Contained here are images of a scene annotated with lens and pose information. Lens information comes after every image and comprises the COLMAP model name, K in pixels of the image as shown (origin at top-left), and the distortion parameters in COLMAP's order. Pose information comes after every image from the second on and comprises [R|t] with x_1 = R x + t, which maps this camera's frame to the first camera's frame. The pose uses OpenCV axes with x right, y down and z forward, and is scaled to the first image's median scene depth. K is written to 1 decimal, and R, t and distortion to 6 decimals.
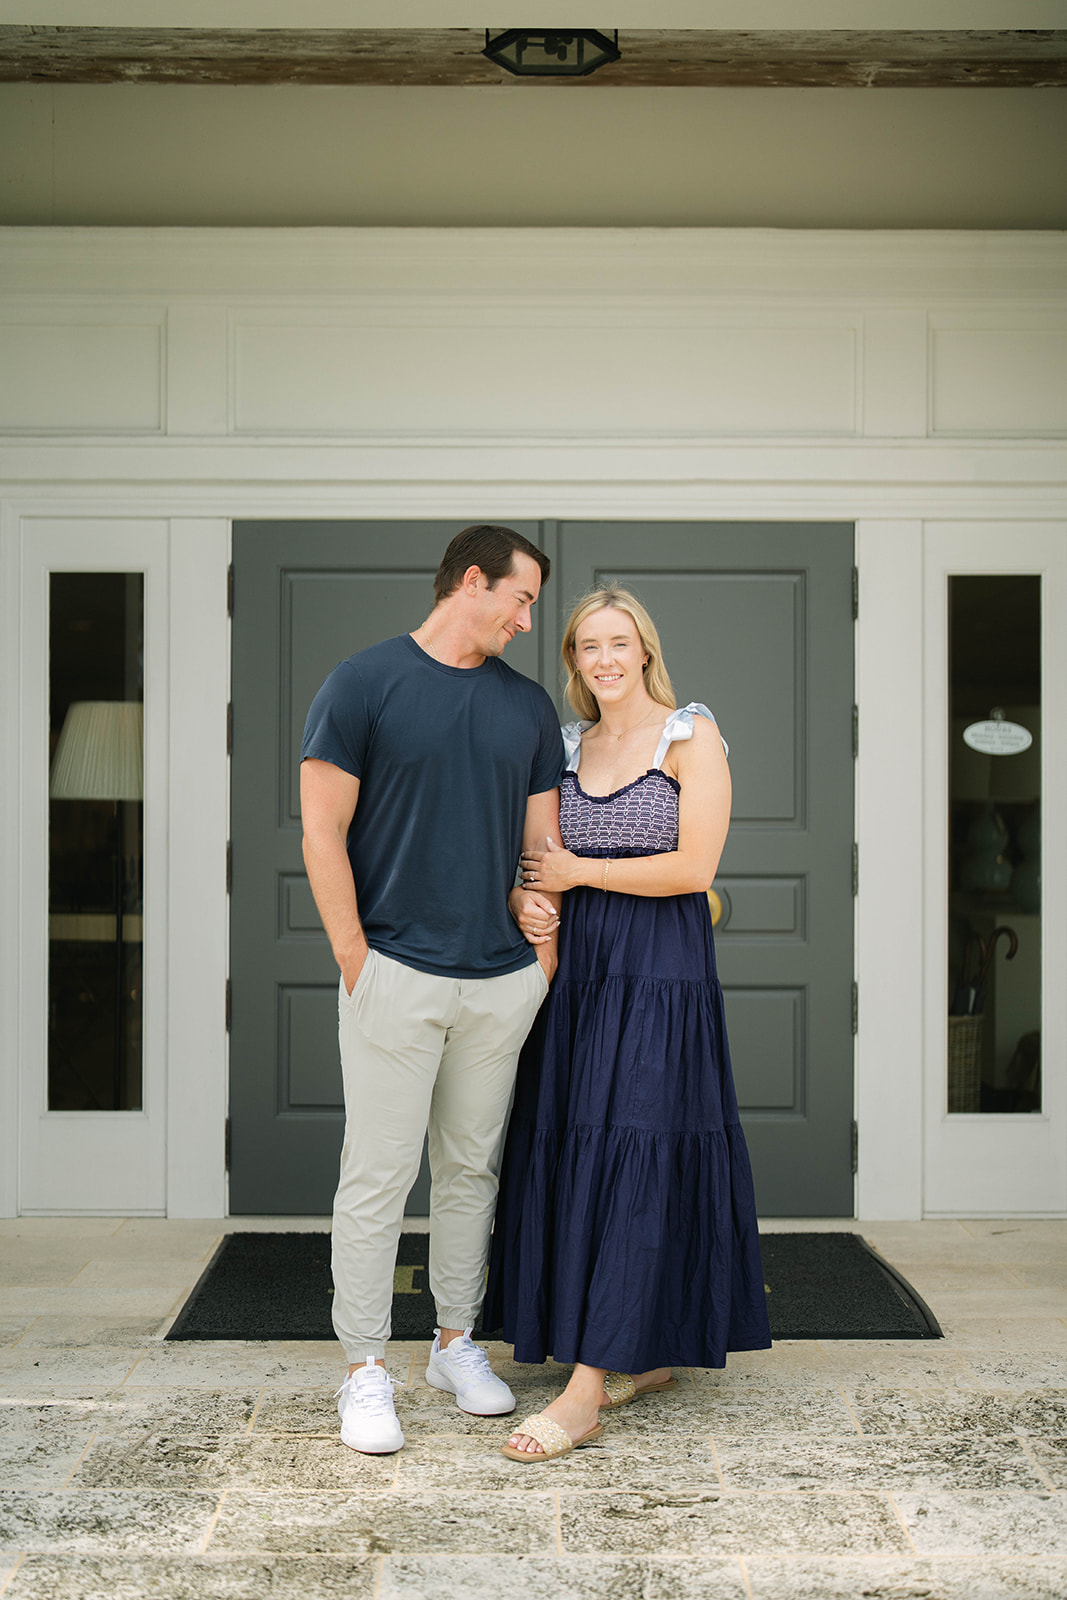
lens RADIAL K [[2164.2, 0, 512.0], [0, 2164.2, 820.2], [0, 0, 1]] dist [0.003417, 0.029056]
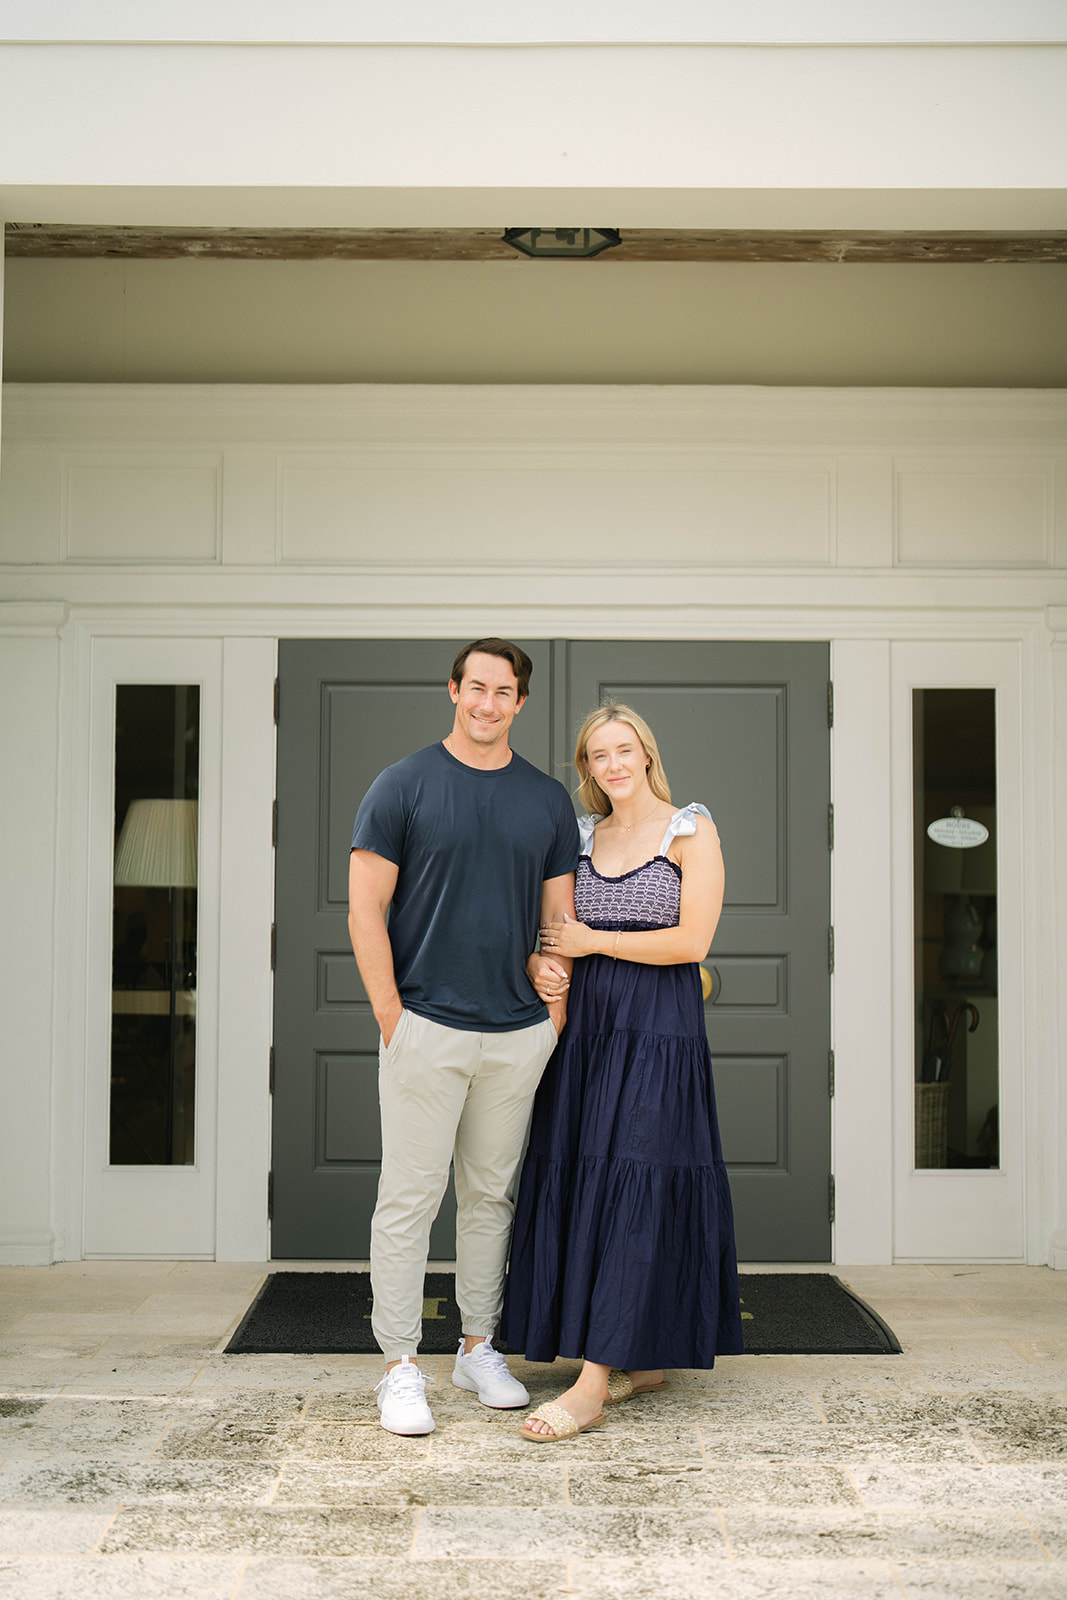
lens RADIAL K [[2164.2, 0, 512.0], [0, 2164.2, 820.2], [0, 0, 1]] dist [0.003417, 0.029056]
pose [[0.999991, 0.002126, -0.003728, -0.003945], [-0.002303, 0.998836, -0.048183, 0.013643], [0.003621, 0.048191, 0.998832, -0.168196]]
